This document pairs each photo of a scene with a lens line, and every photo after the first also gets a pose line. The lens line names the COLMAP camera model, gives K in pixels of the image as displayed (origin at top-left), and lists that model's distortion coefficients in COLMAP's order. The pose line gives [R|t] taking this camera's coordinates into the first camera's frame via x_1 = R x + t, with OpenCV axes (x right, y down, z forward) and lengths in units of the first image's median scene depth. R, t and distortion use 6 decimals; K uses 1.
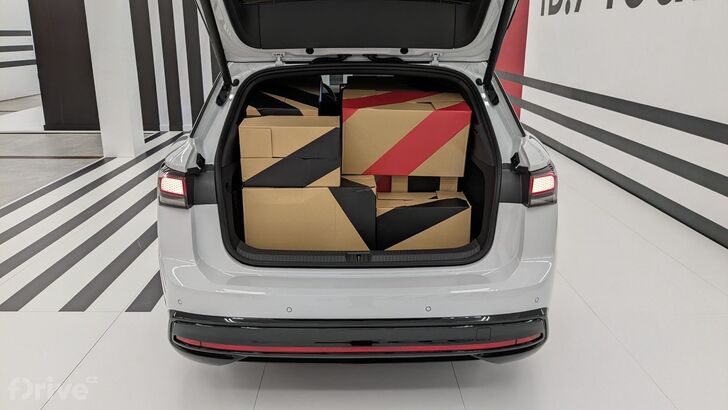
lens RADIAL K [[574.1, 0, 361.8], [0, 574.1, 214.7], [0, 0, 1]] dist [0.045411, -0.063249]
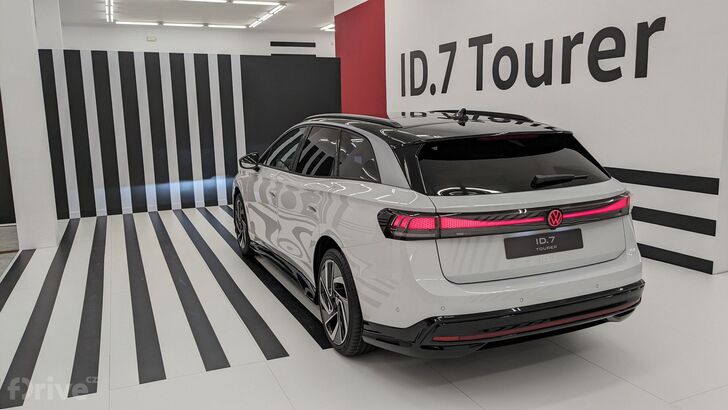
lens RADIAL K [[574.1, 0, 360.9], [0, 574.1, 210.3], [0, 0, 1]] dist [0.045411, -0.063249]
pose [[0.926108, -0.087762, 0.366909, -0.813134], [0.136522, 0.984613, -0.109081, 0.039867], [-0.351690, 0.151112, 0.923839, -0.172647]]
